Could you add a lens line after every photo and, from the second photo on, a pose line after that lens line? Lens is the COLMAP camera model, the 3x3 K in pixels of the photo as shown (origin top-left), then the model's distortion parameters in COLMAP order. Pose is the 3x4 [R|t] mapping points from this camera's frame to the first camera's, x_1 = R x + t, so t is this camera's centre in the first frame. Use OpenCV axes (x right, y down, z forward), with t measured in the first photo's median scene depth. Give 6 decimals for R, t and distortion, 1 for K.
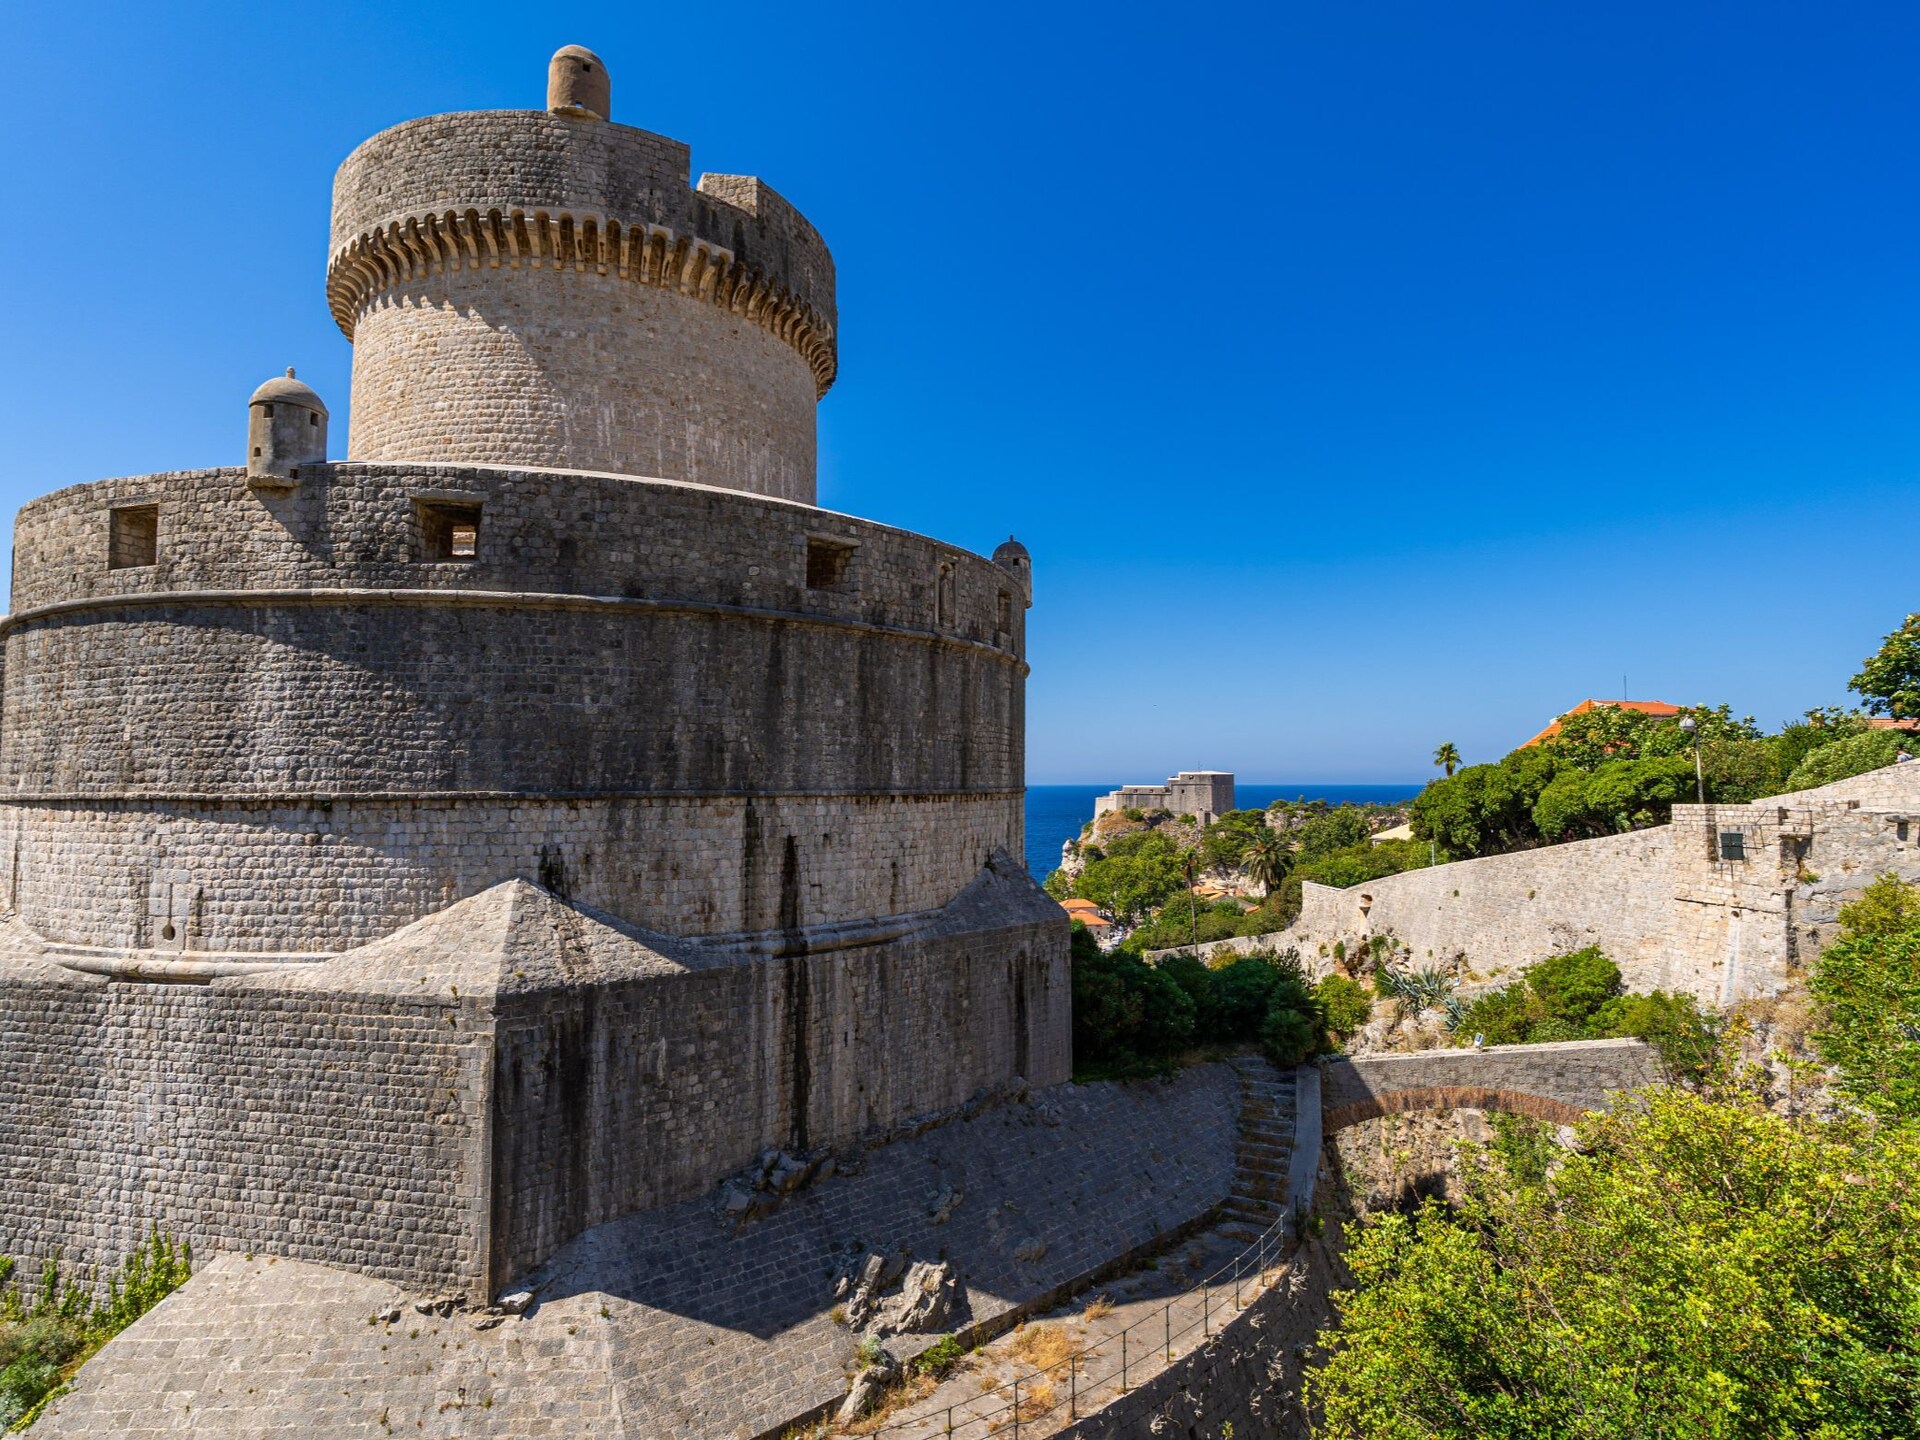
lens RADIAL K [[974.7, 0, 957.5], [0, 974.7, 717.6], [0, 0, 1]] dist [-0.006395, 0.001020]
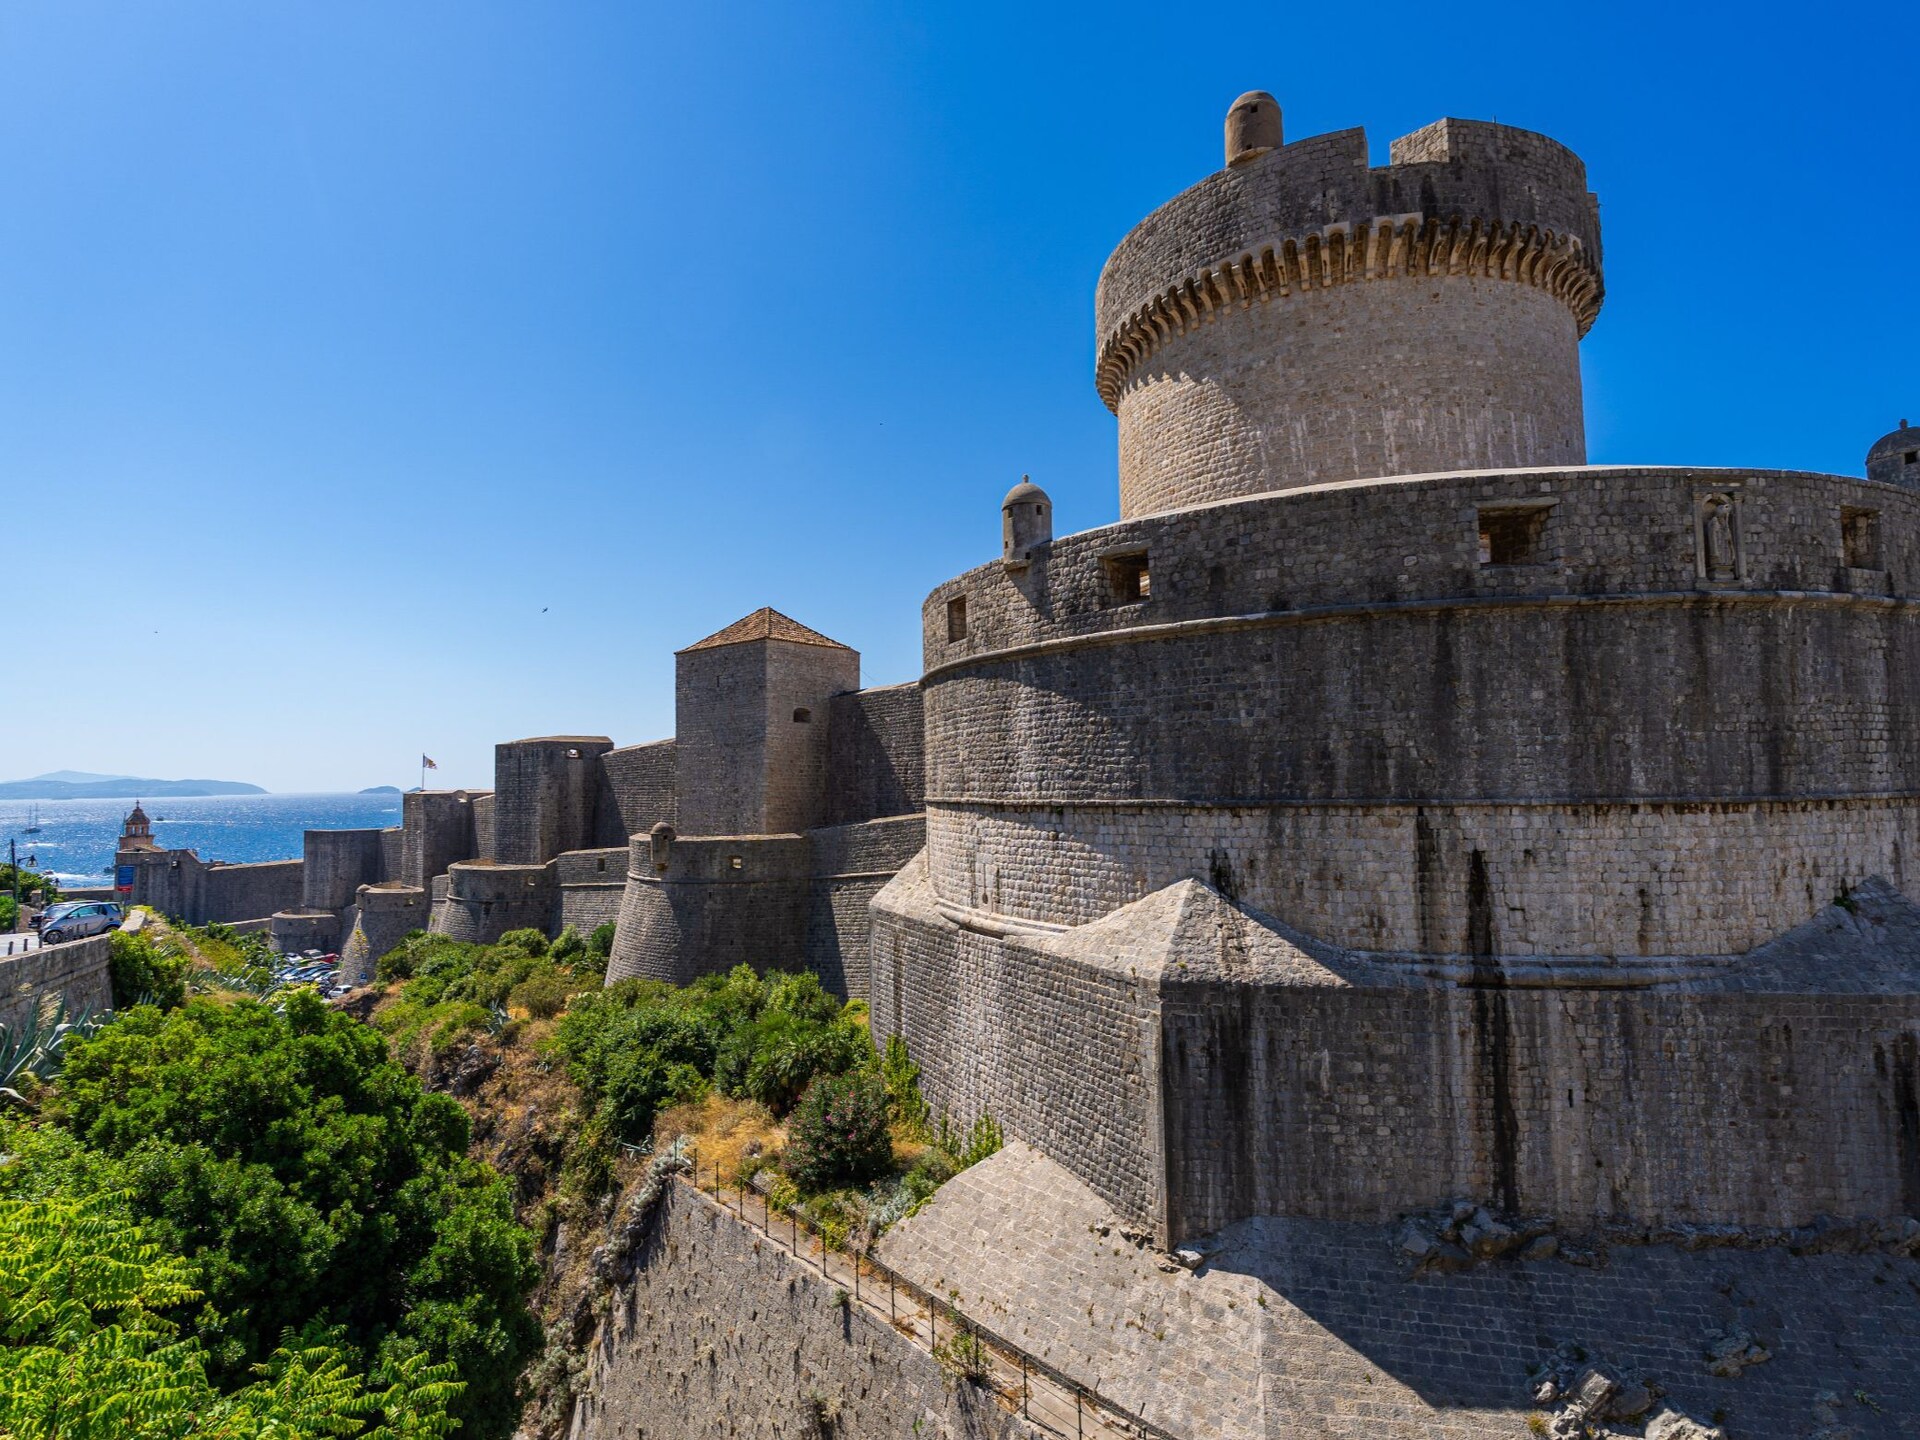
lens RADIAL K [[935.2, 0, 956.8], [0, 935.2, 715.8], [0, 0, 1]] dist [-0.007213, 0.002301]
pose [[0.637535, -0.058410, -0.768204, 0.208945], [0.064431, 0.997671, -0.022386, -0.013812], [0.767723, -0.035225, 0.639813, 0.112704]]
